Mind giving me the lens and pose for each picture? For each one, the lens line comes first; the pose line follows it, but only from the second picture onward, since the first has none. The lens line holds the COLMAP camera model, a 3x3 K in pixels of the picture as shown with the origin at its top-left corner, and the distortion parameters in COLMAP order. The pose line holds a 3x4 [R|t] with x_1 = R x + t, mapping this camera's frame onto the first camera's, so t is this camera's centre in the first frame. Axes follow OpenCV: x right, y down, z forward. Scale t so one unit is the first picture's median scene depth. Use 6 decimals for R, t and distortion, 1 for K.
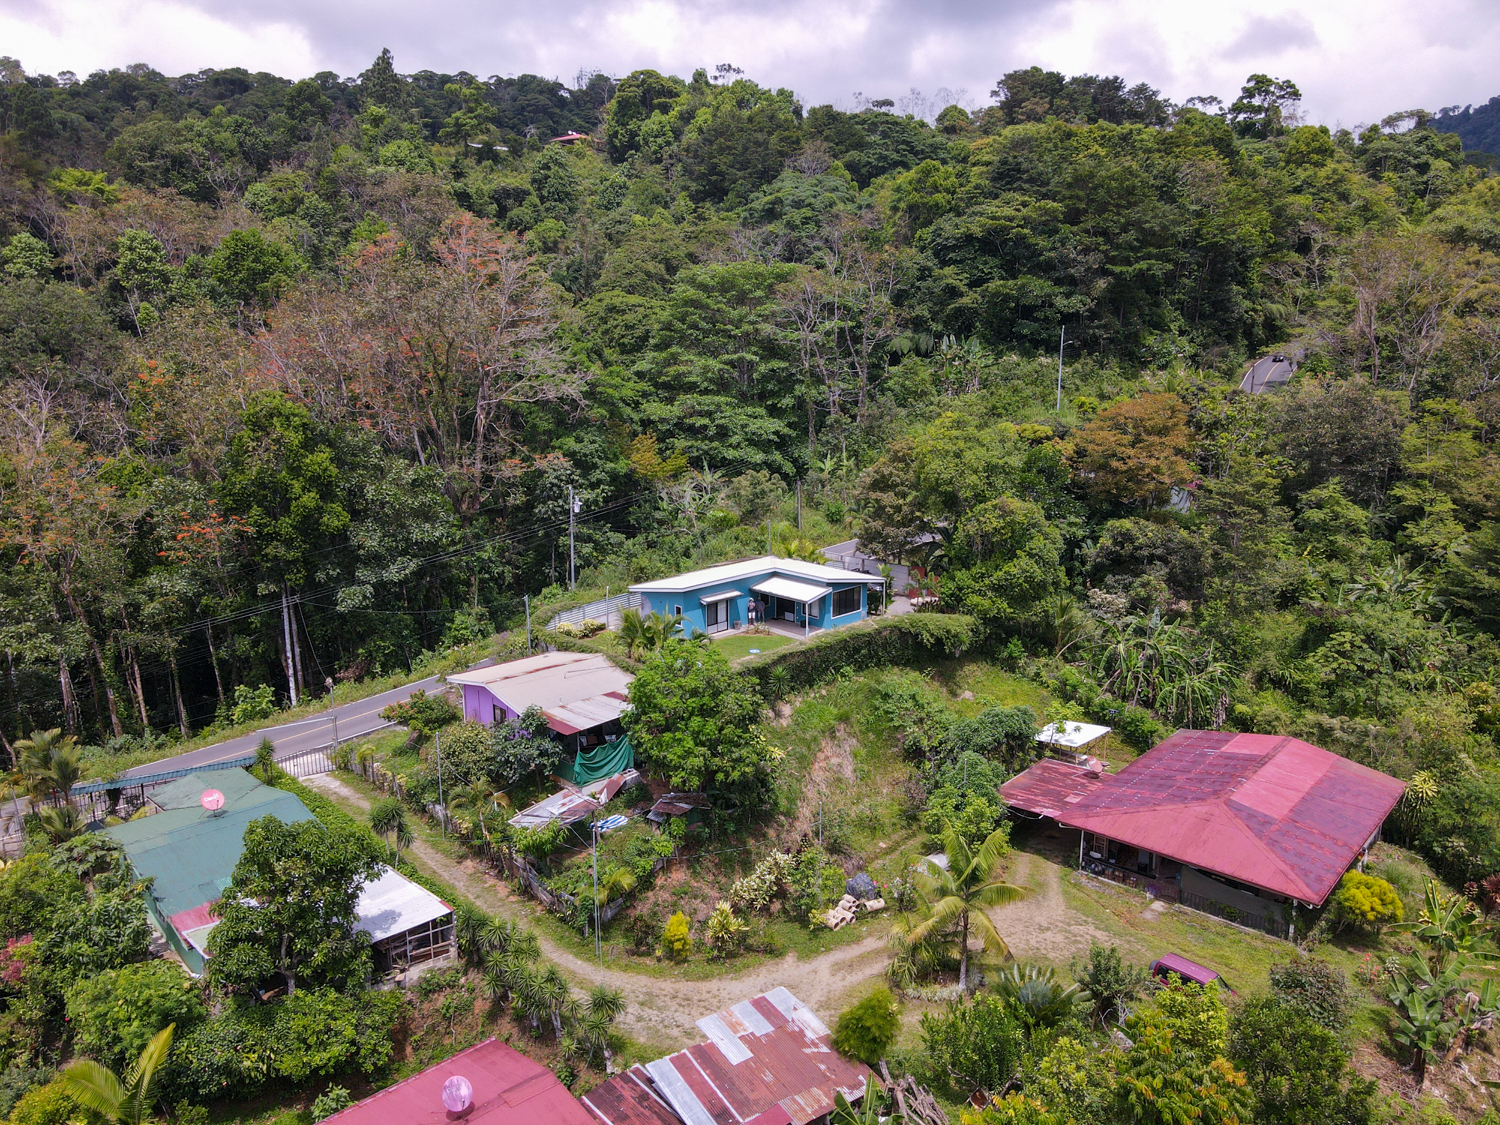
lens RADIAL K [[1101.9, 0, 750.0], [0, 1101.9, 562.5], [0, 0, 1]] dist [0.011054, 0.009128]
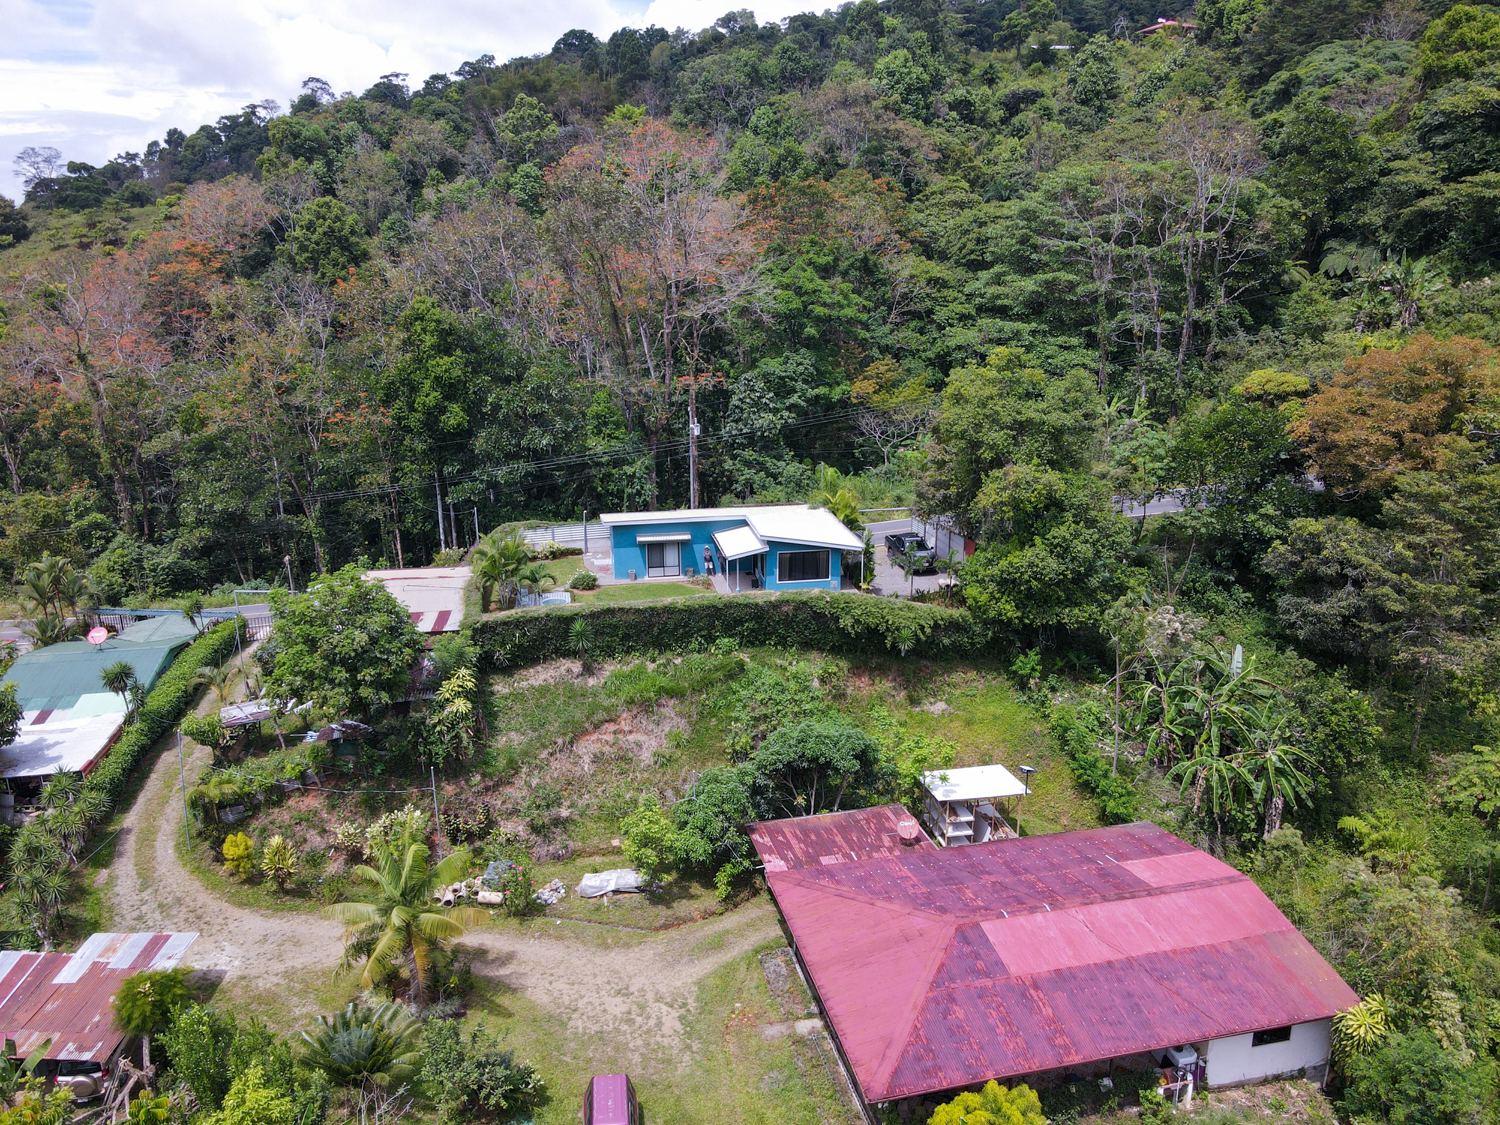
lens RADIAL K [[1101.9, 0, 750.0], [0, 1101.9, 562.5], [0, 0, 1]] dist [0.011054, 0.009128]
pose [[0.823413, 0.156573, -0.545414, 0.421700], [-0.118620, 0.987438, 0.104384, -0.041572], [0.554906, -0.021254, 0.831641, 0.224489]]
